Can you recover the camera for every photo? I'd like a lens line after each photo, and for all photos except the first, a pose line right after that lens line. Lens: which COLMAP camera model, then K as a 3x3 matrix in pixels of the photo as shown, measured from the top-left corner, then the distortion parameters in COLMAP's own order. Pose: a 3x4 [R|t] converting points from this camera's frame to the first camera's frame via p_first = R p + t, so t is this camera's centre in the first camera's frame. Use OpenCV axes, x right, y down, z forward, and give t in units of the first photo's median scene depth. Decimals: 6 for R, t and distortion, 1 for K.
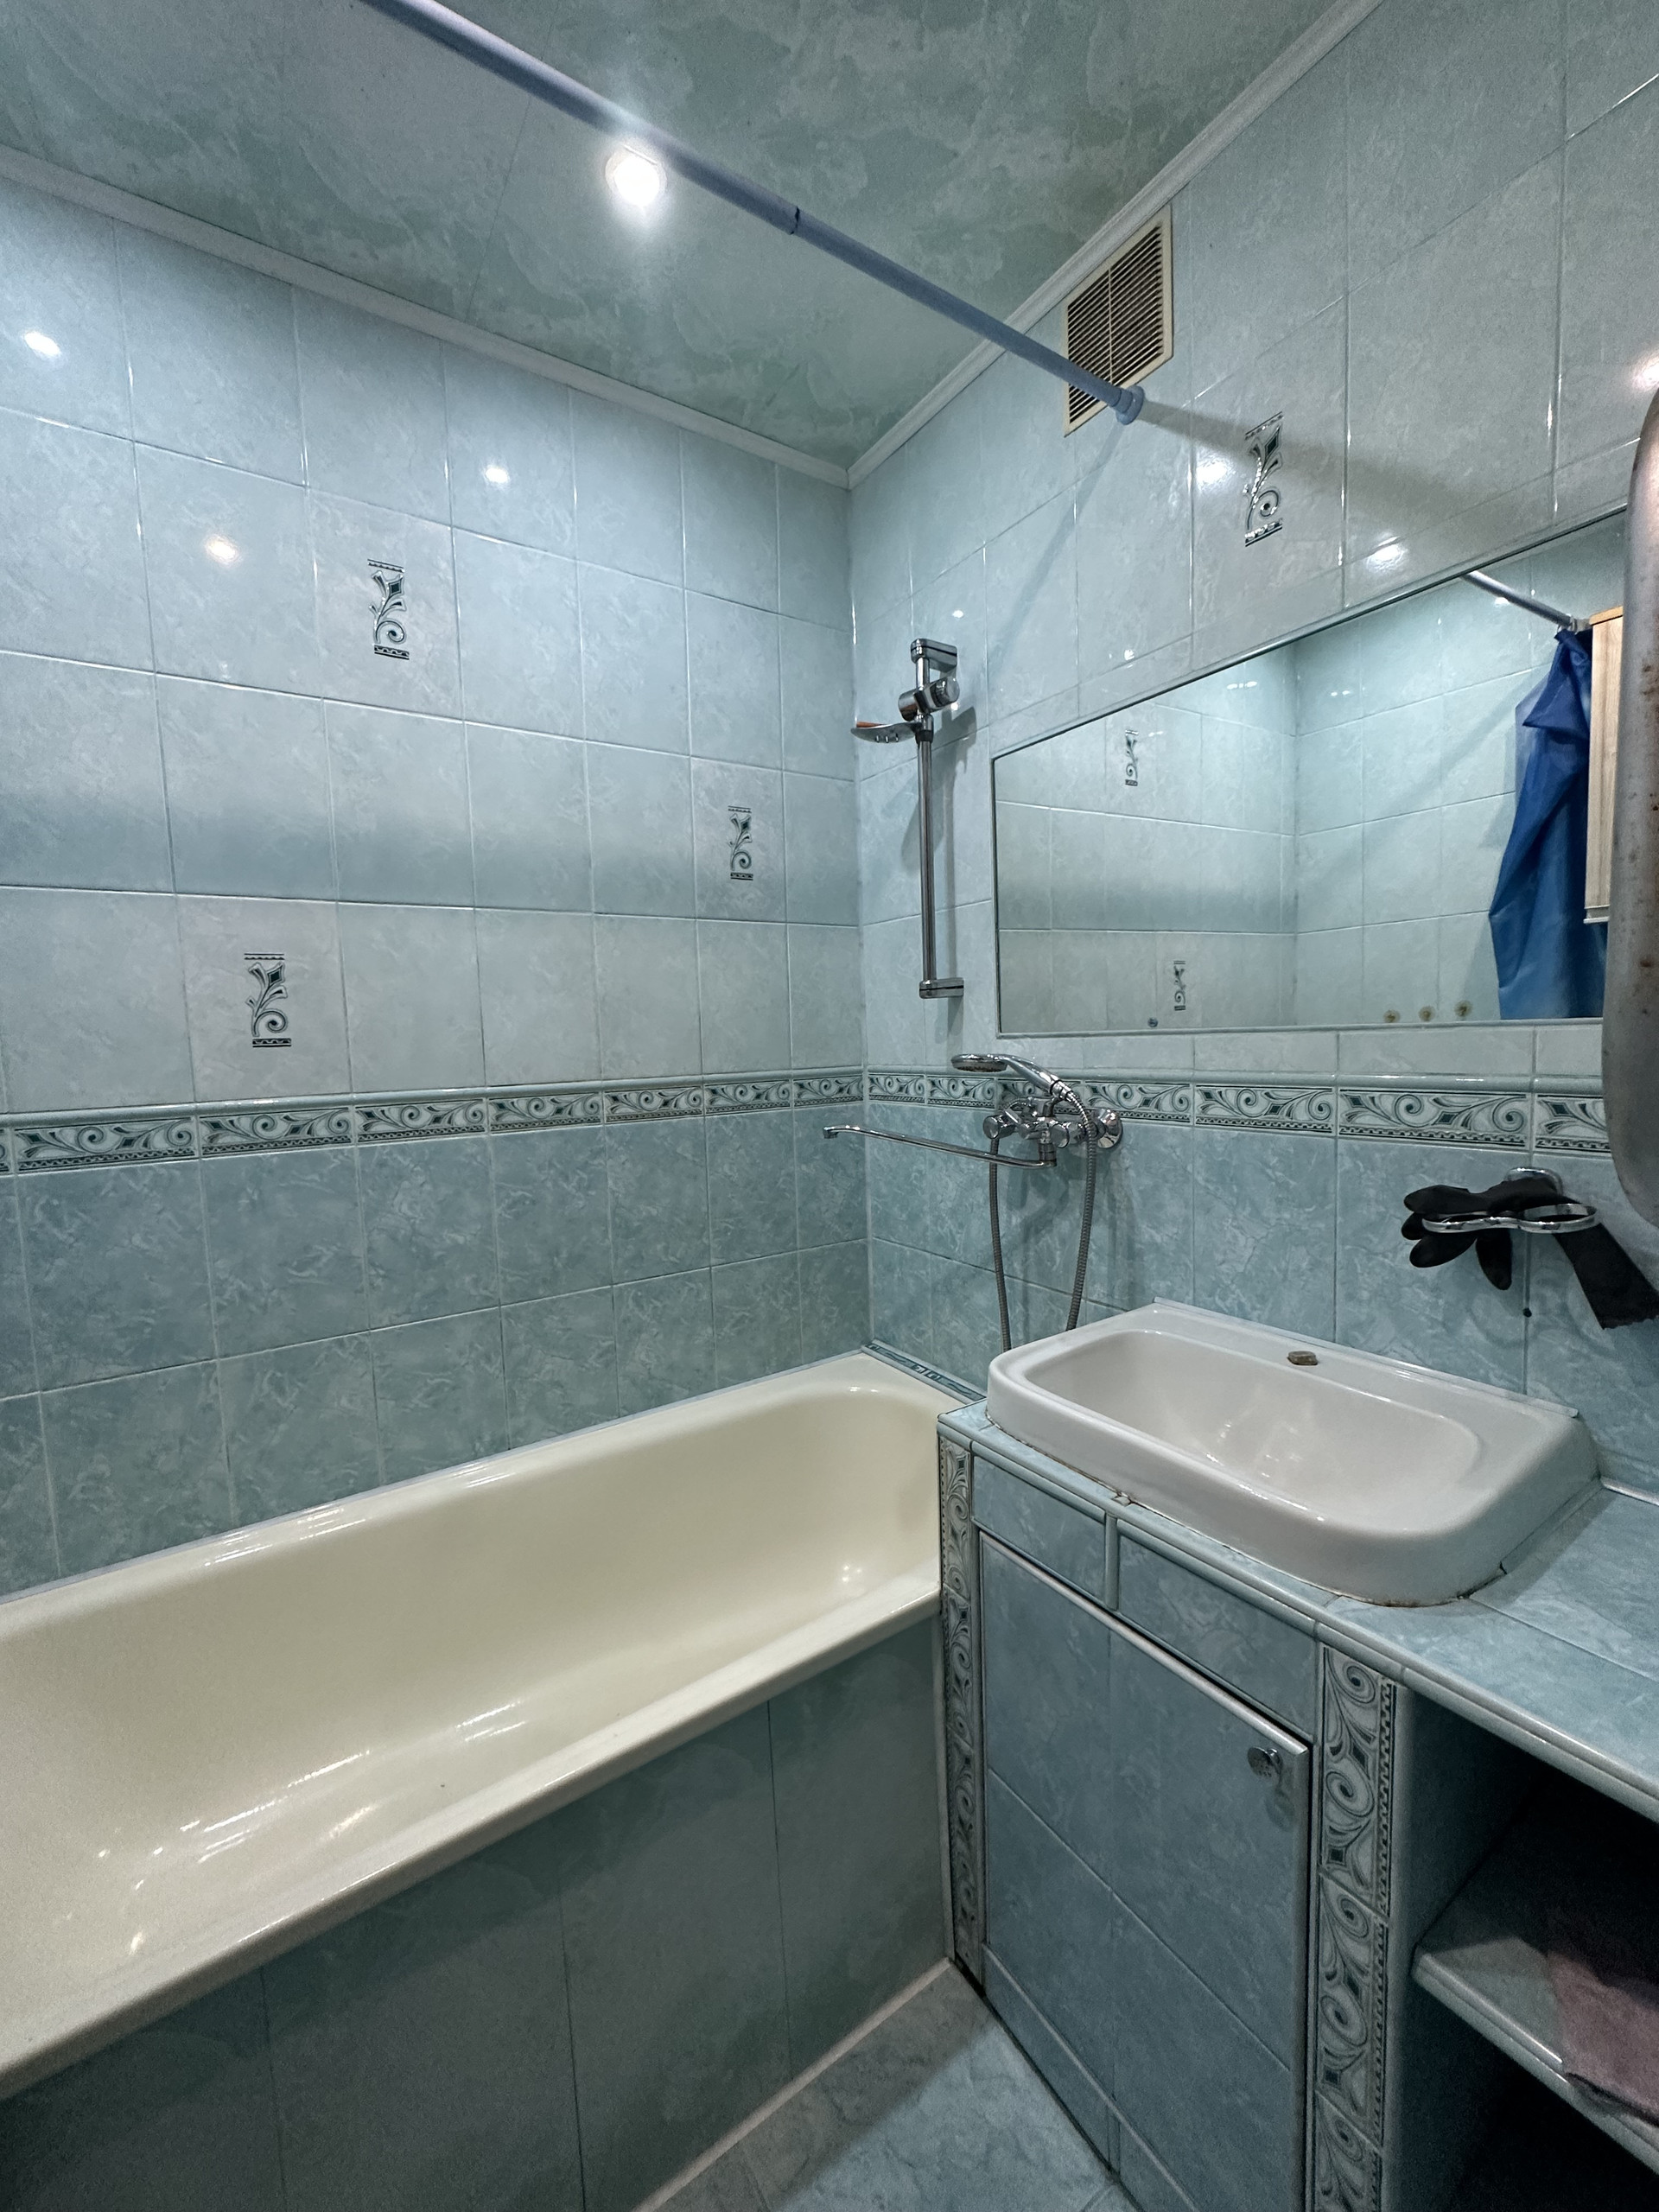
lens RADIAL K [[881.4, 0, 826.2], [0, 881.4, 1099.9], [0, 0, 1]] dist [-0.004683, 0.001033]
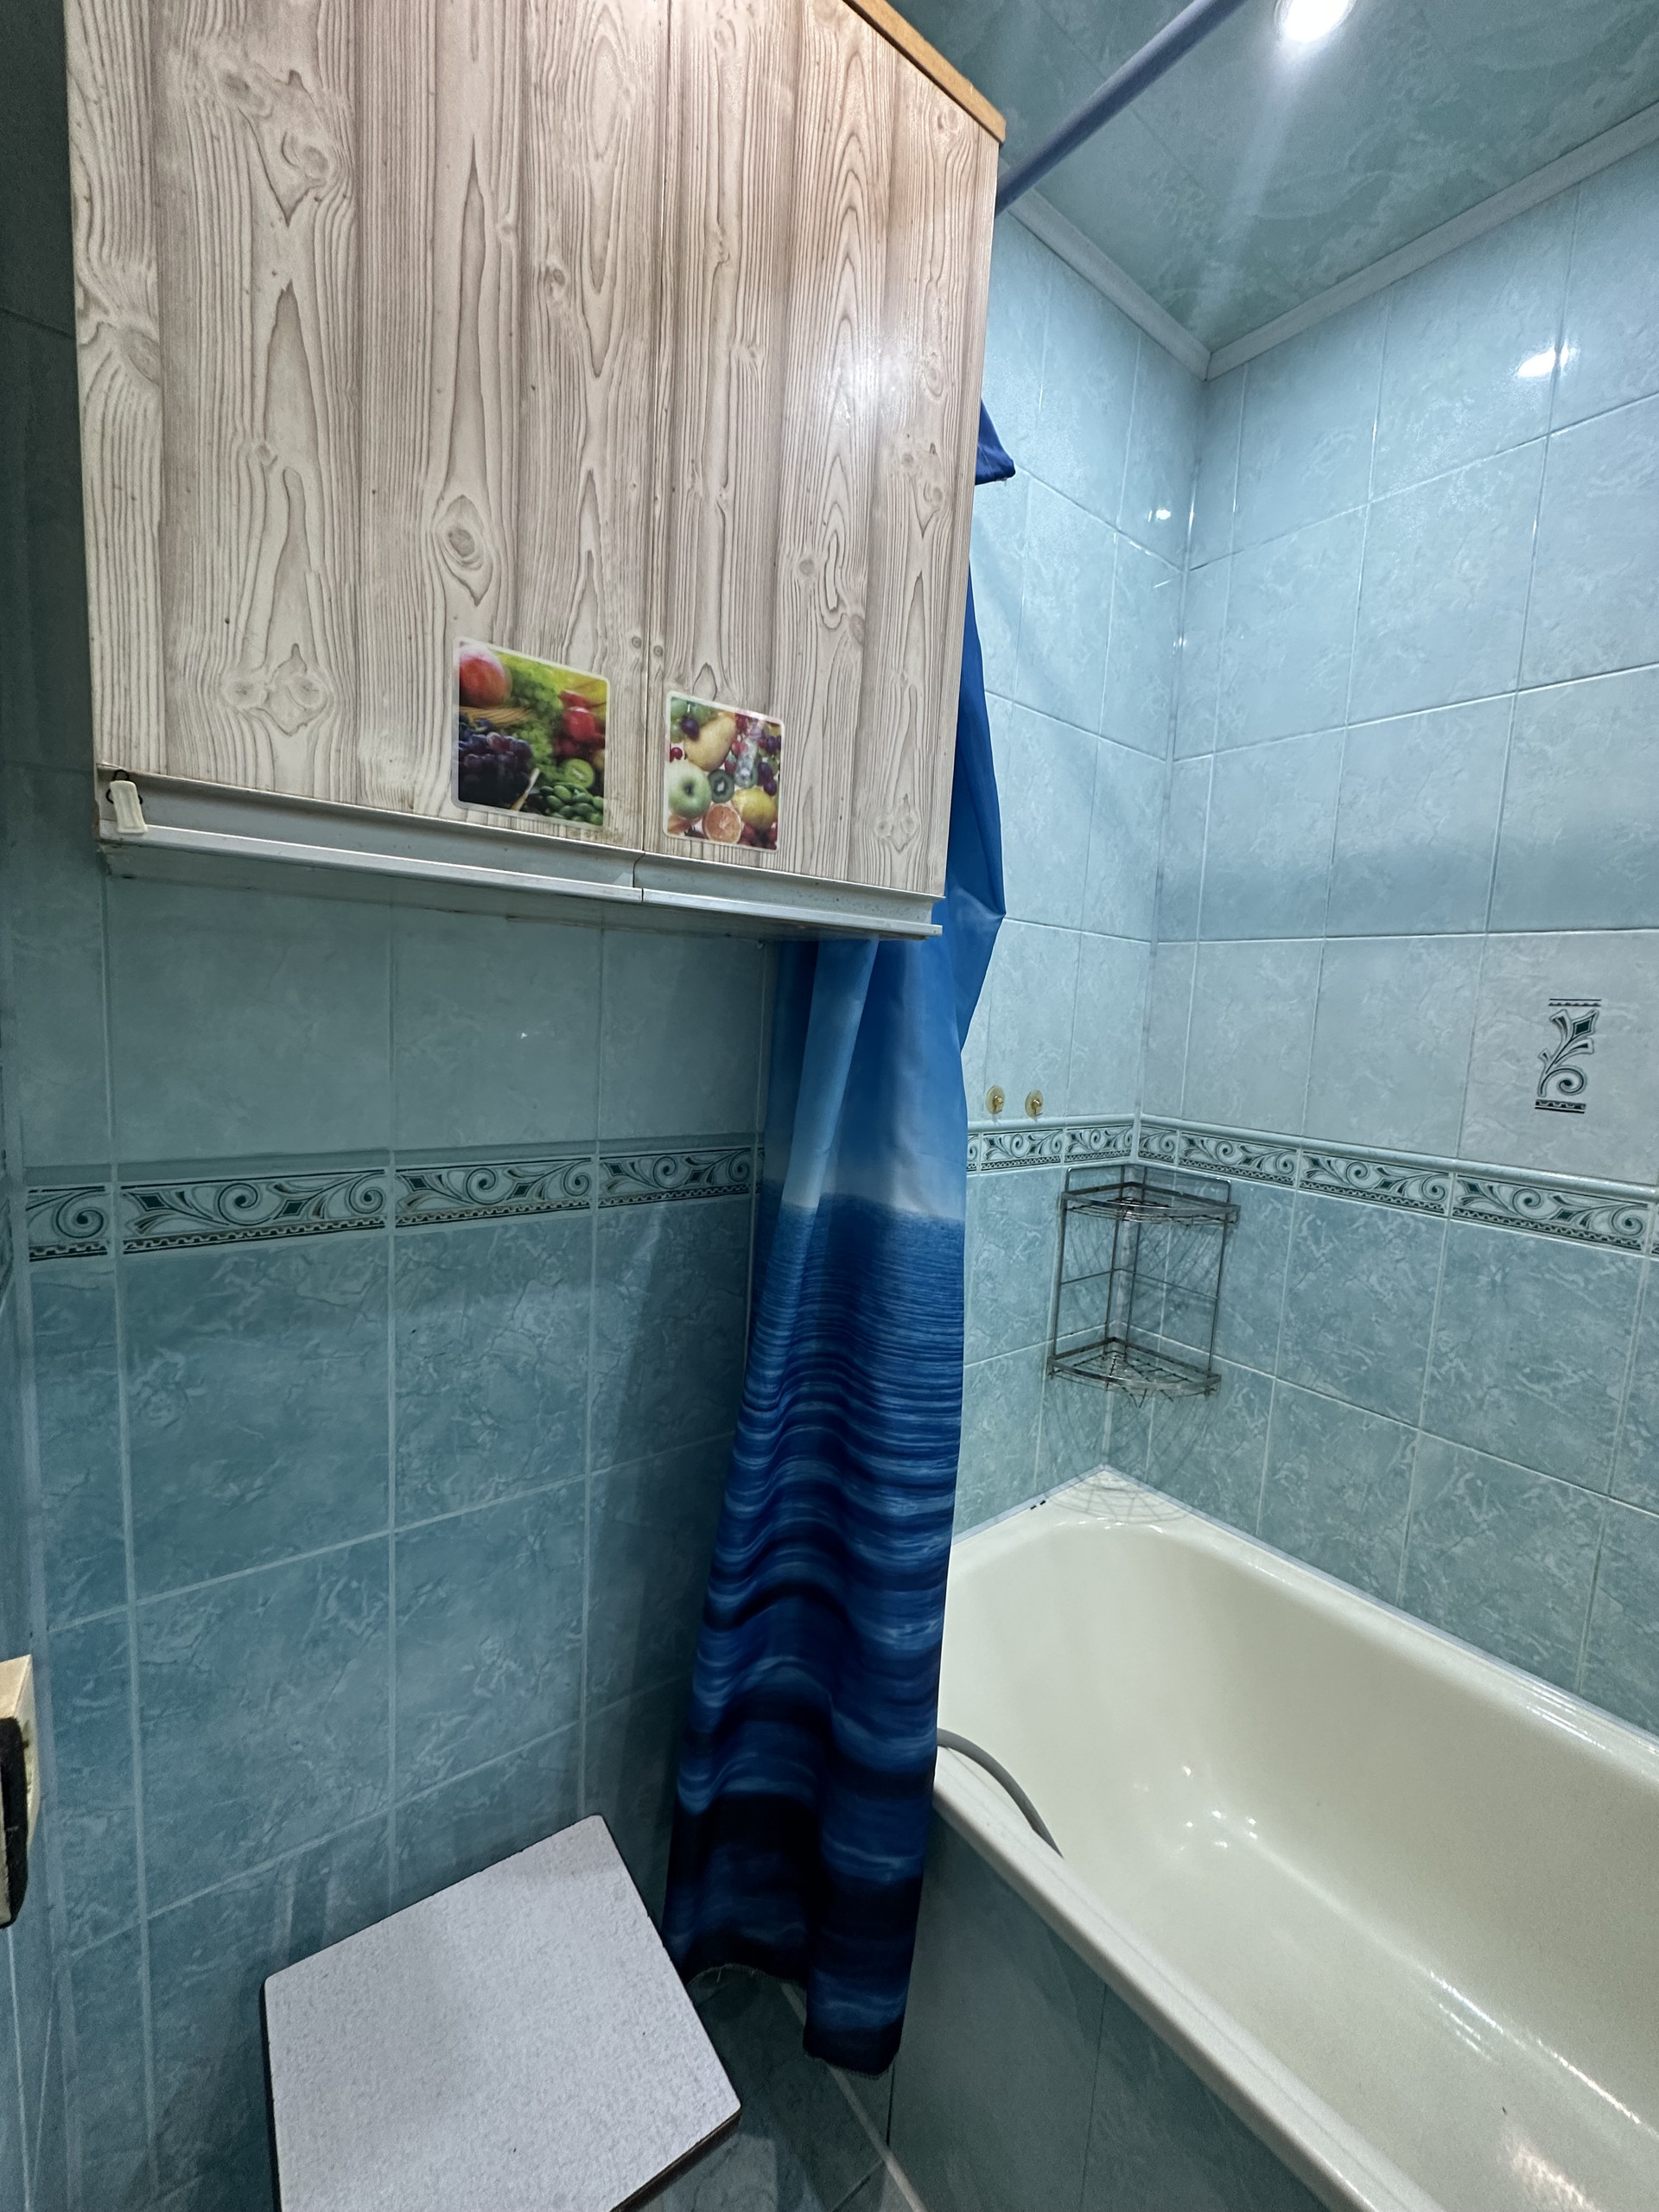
lens RADIAL K [[881.4, 0, 828.6], [0, 881.4, 1103.4], [0, 0, 1]] dist [-0.004683, 0.001033]
pose [[0.082741, 0.142458, -0.986336, 0.129445], [-0.133912, 0.982343, 0.130648, -0.084458], [0.987533, 0.121273, 0.100357, 0.239483]]
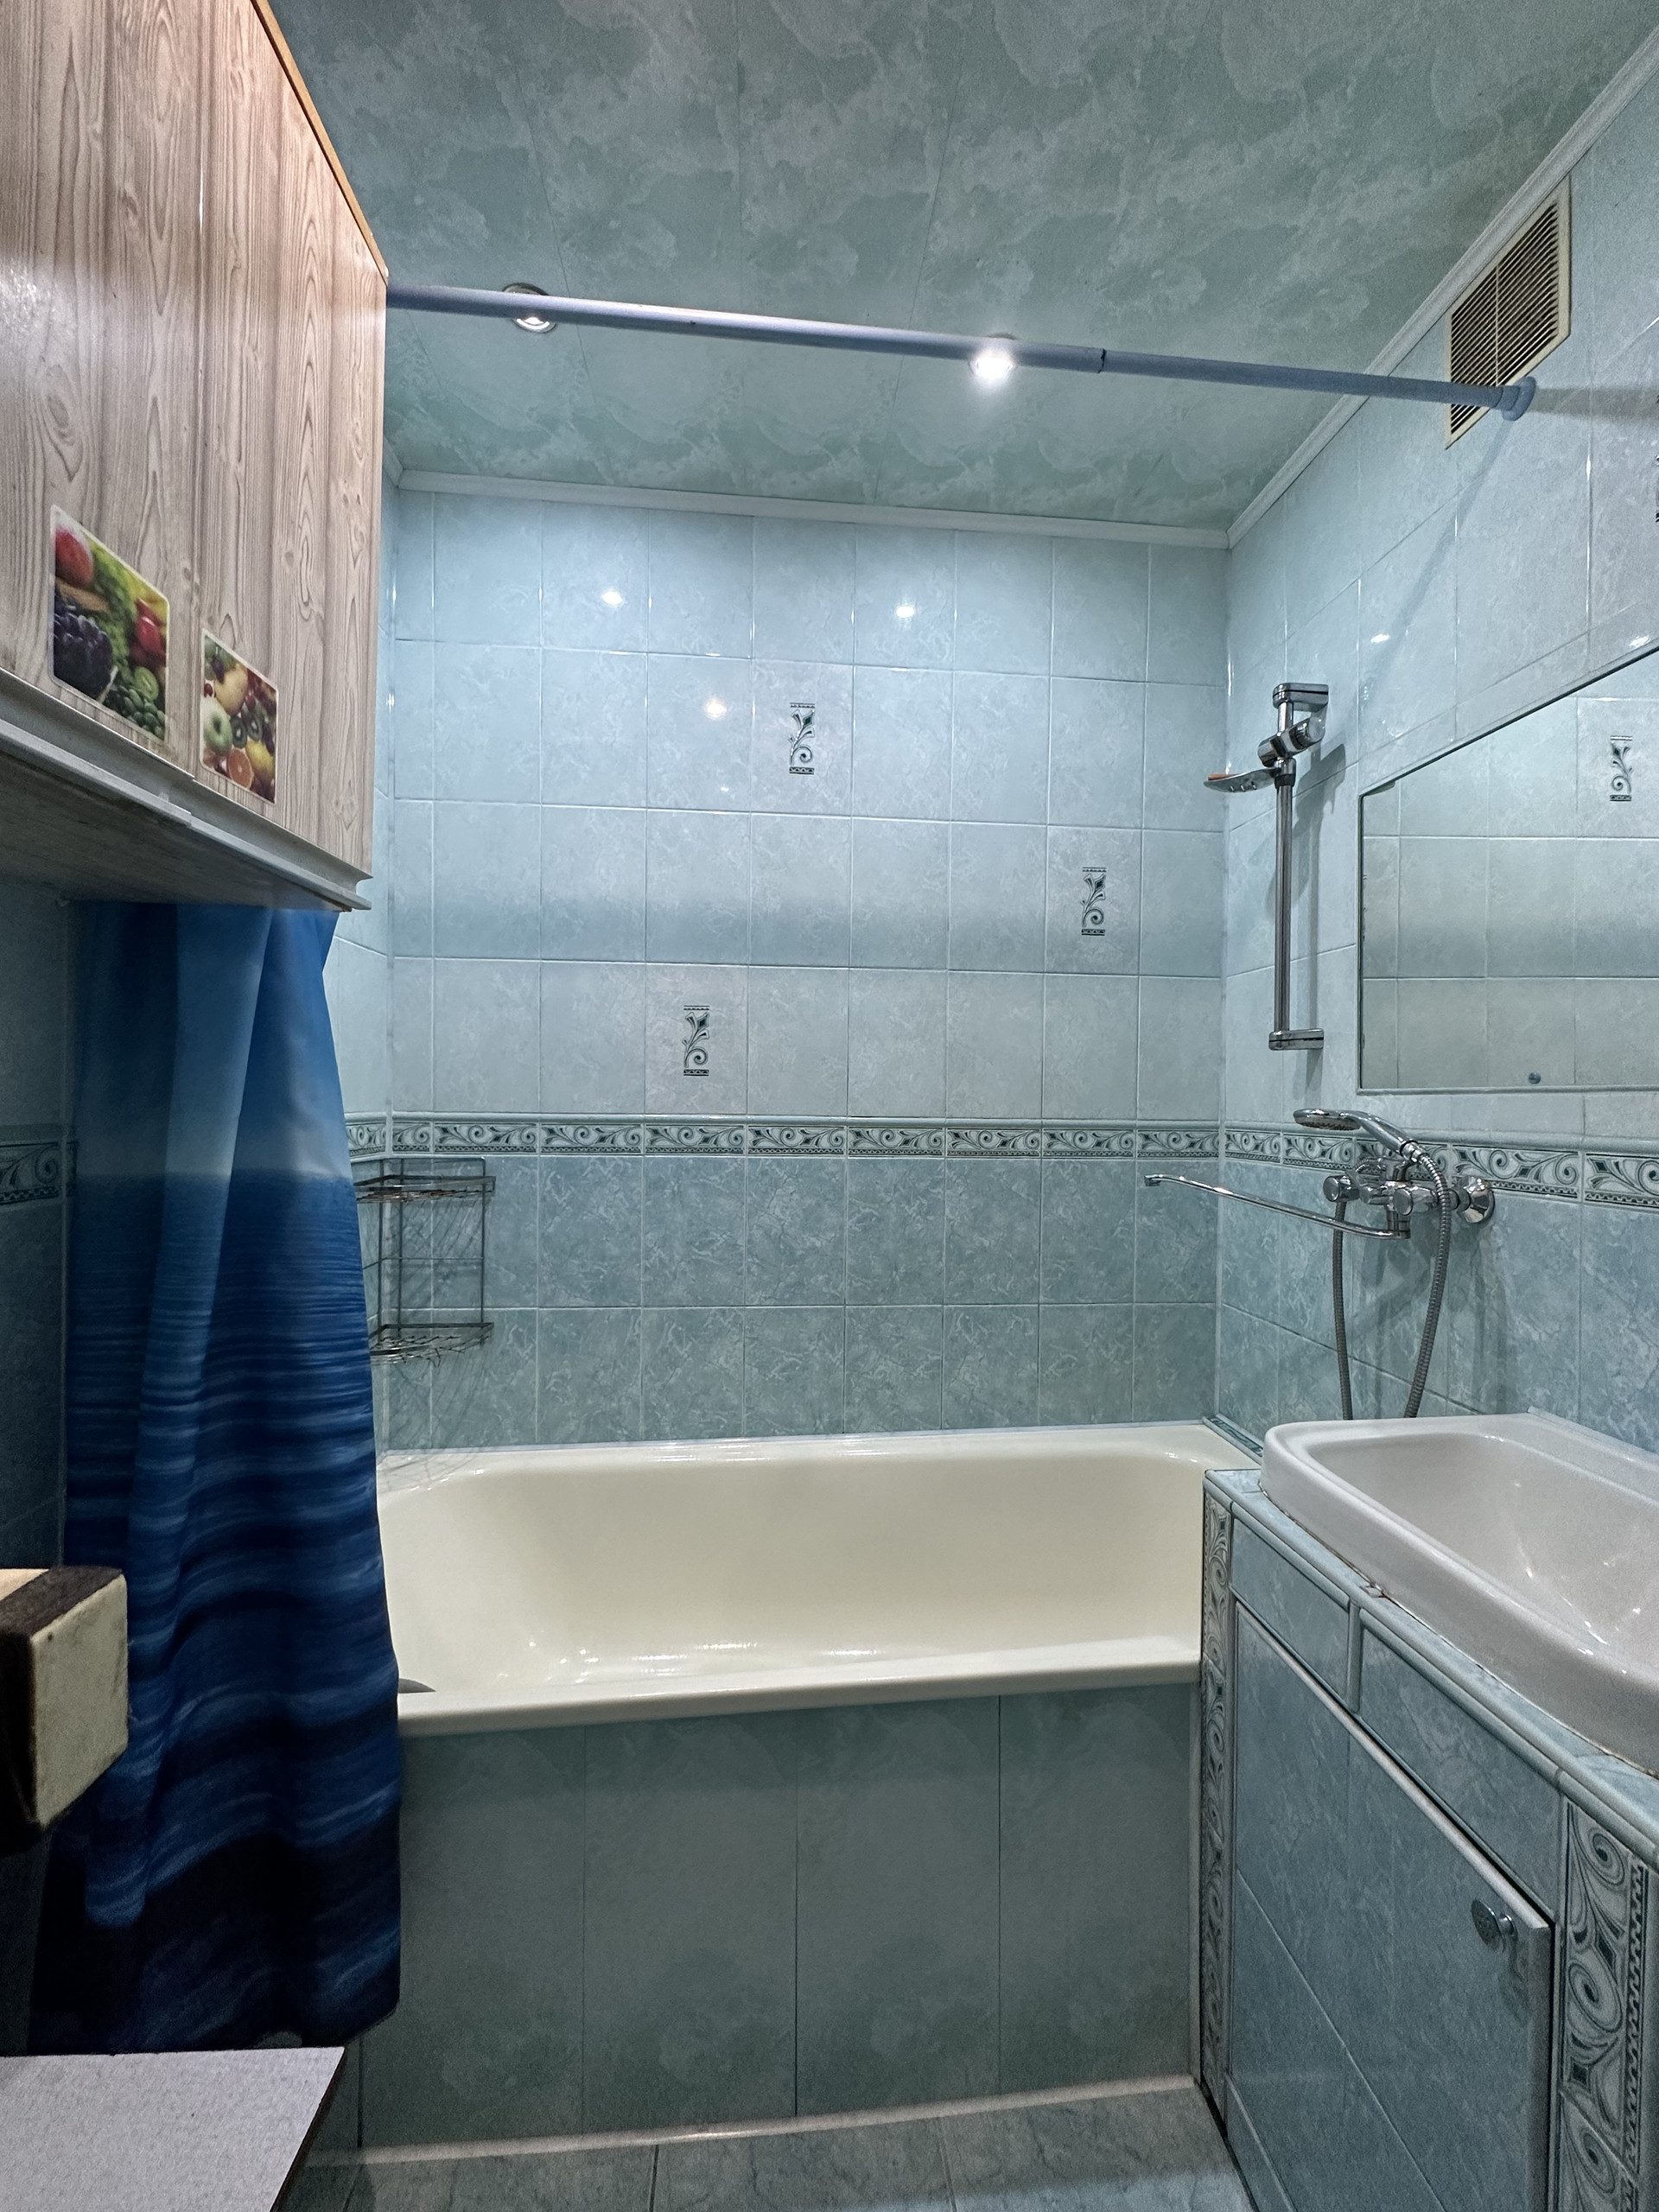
lens RADIAL K [[881.4, 0, 828.4], [0, 881.4, 1097.2], [0, 0, 1]] dist [-0.004683, 0.001033]
pose [[0.880966, 0.042270, -0.471288, 0.168989], [-0.076547, 0.995614, -0.053789, 0.027985], [0.466947, 0.083462, 0.880338, -0.066294]]
